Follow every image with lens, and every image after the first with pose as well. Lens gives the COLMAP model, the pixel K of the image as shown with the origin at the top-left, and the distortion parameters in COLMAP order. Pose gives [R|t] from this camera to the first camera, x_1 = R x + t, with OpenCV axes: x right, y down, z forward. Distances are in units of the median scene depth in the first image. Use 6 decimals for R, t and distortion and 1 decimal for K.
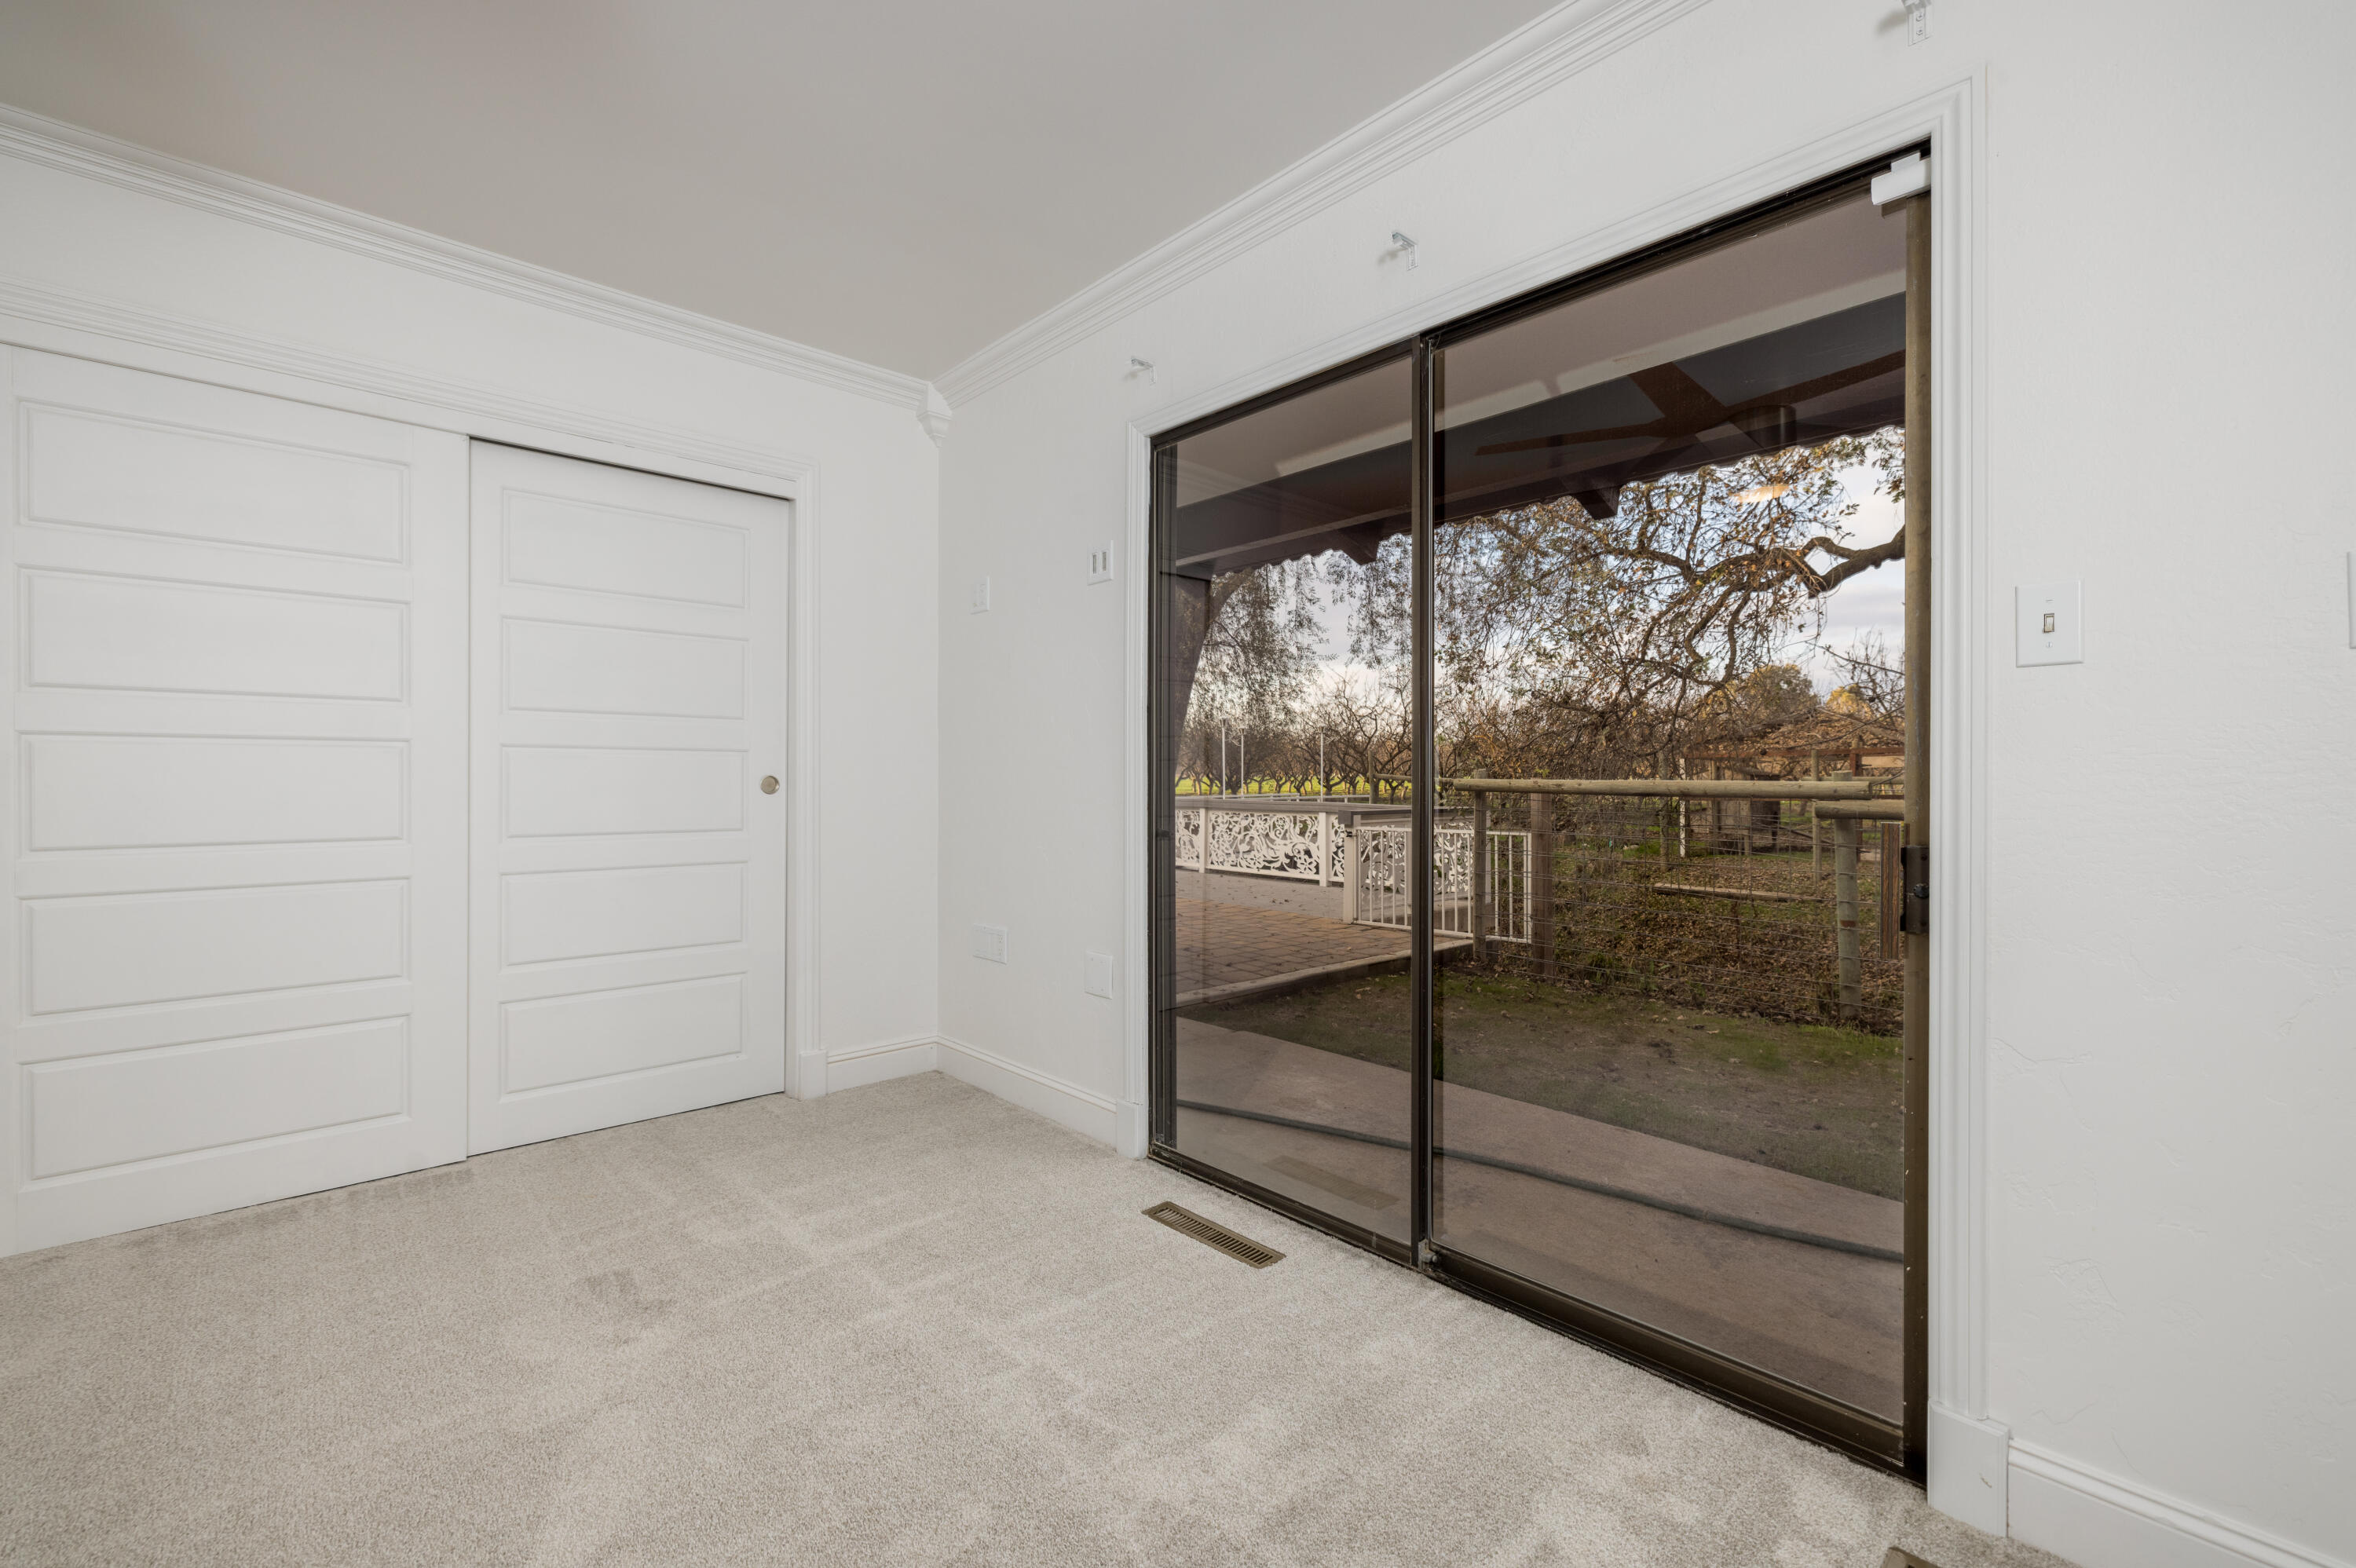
lens RADIAL K [[992.2, 0, 1188.3], [0, 992.2, 784.0], [0, 0, 1]] dist [0.003702, -0.000315]
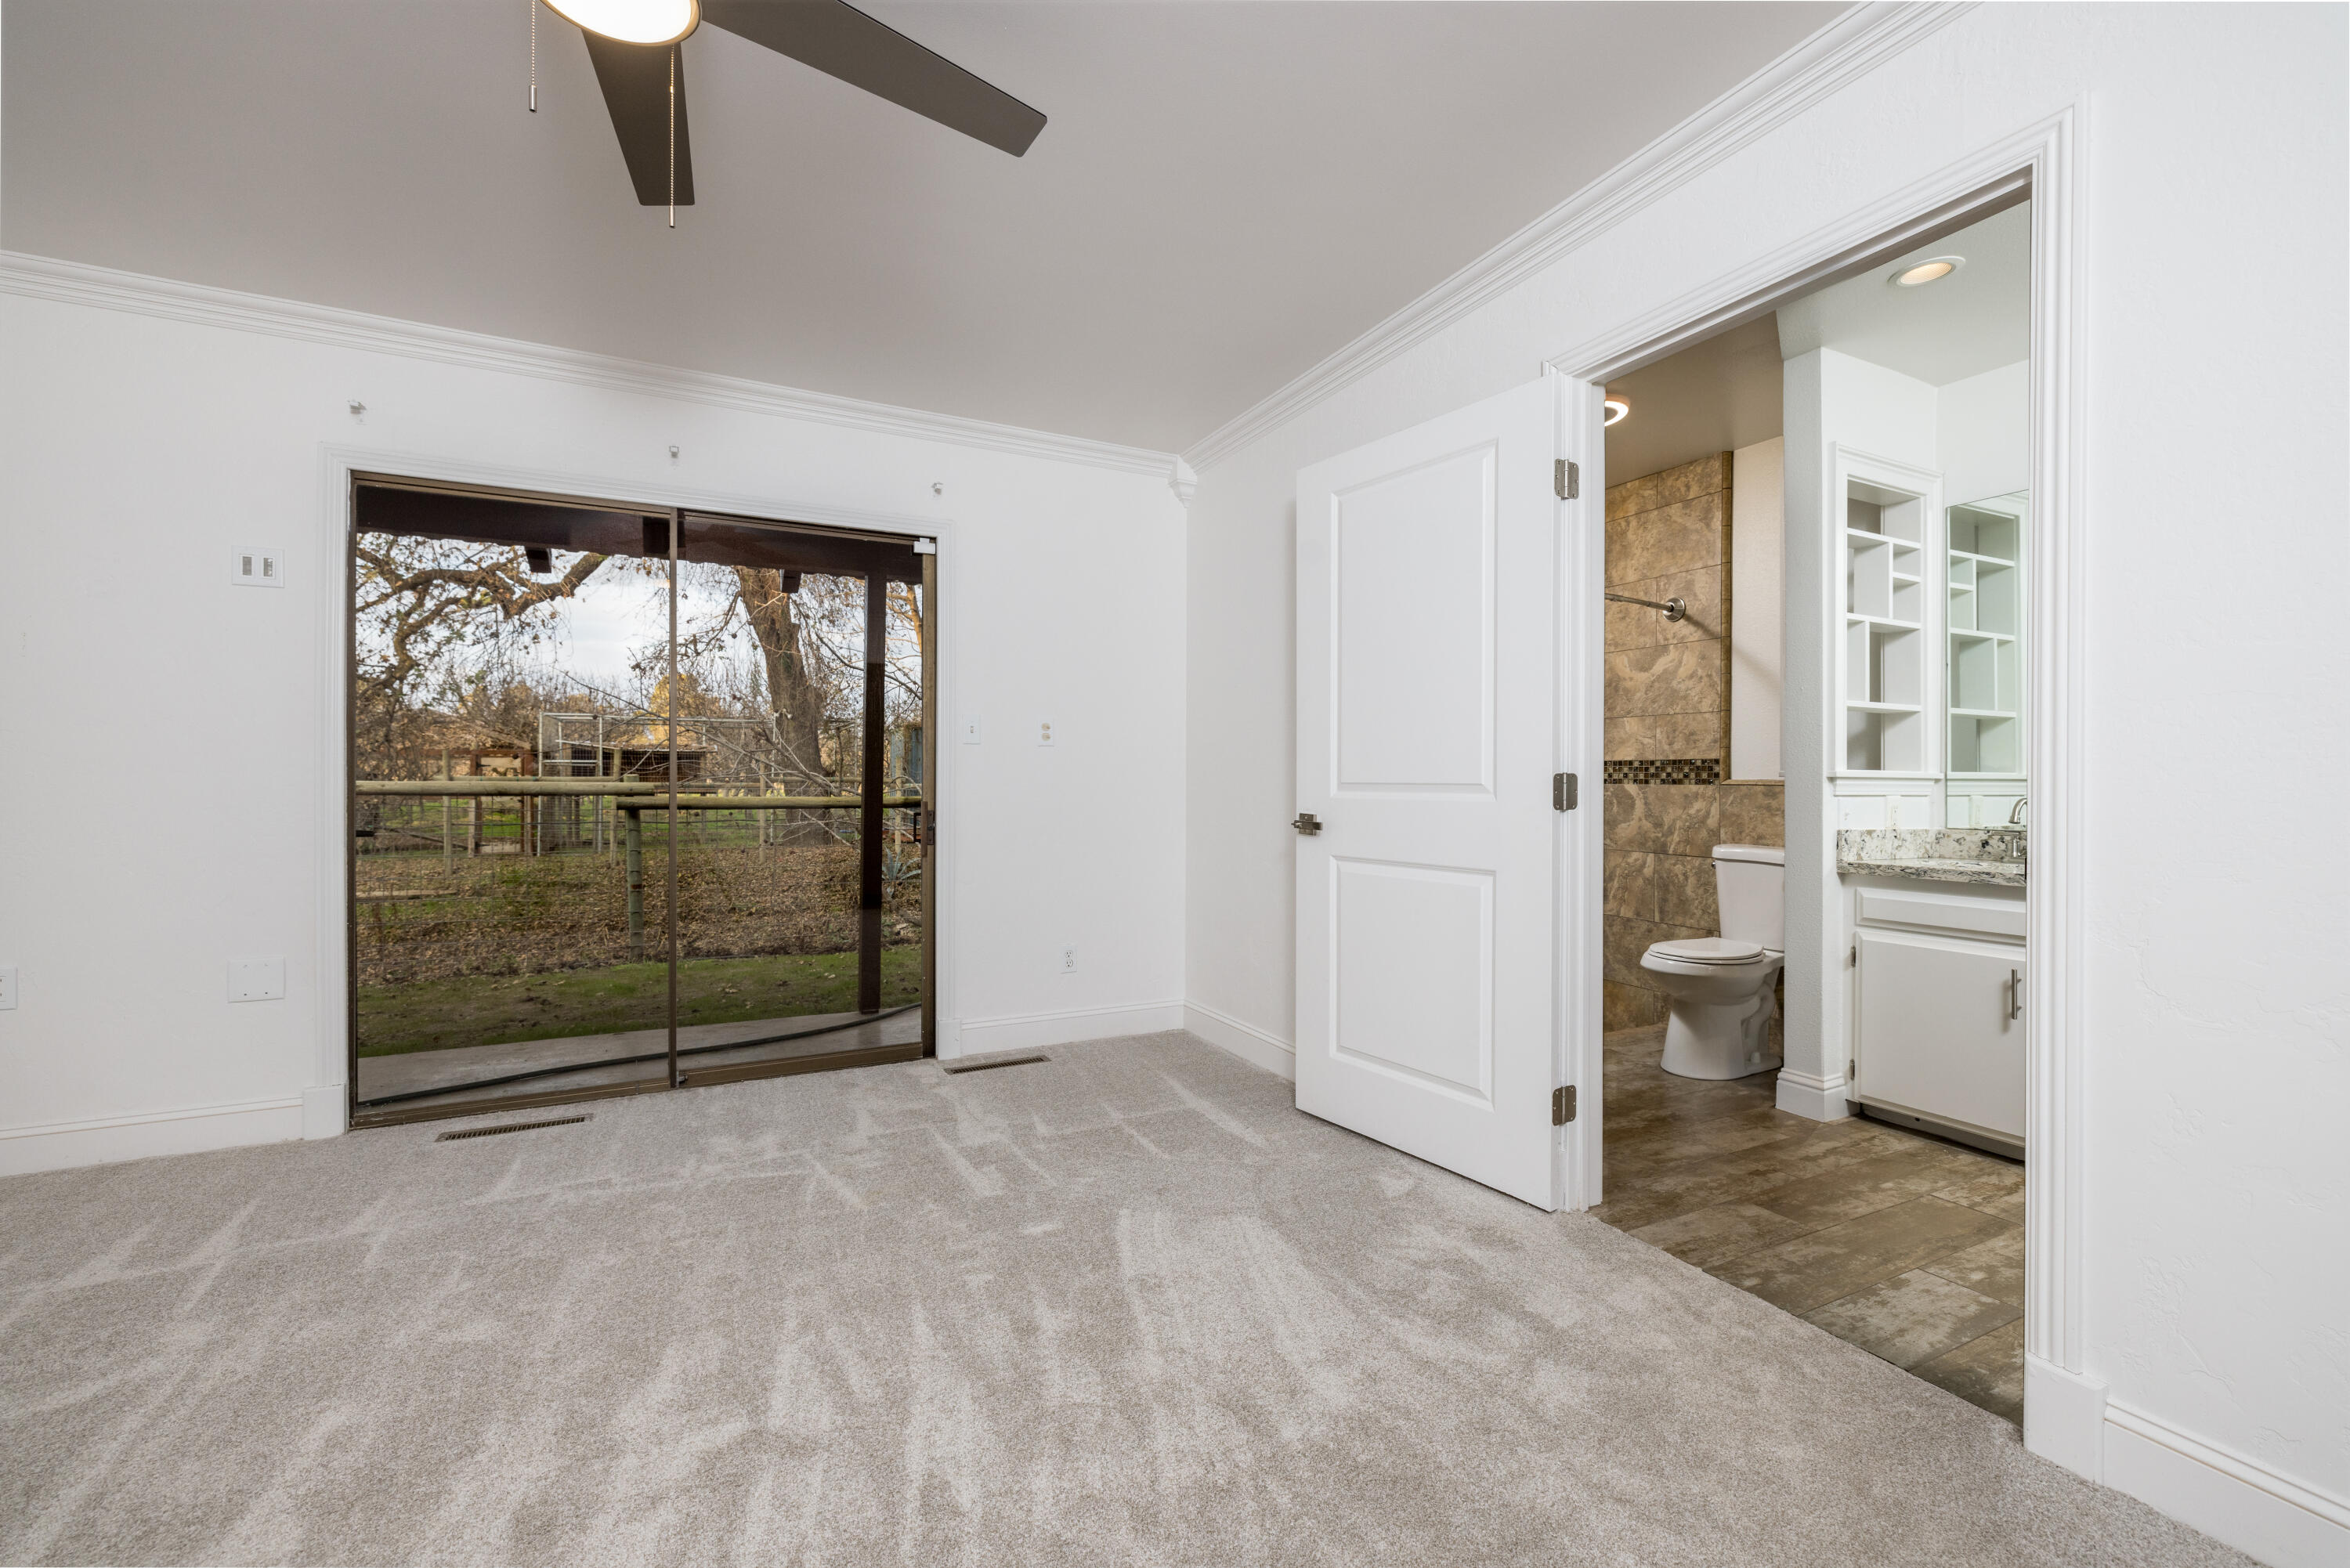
lens RADIAL K [[989.7, 0, 1178.0], [0, 989.7, 780.4], [0, 0, 1]] dist [0.003702, -0.000315]
pose [[0.281640, -0.000715, 0.959520, -0.453597], [0.001755, 0.999998, 0.000231, -0.003898], [-0.959519, 0.001619, 0.281641, -0.097768]]
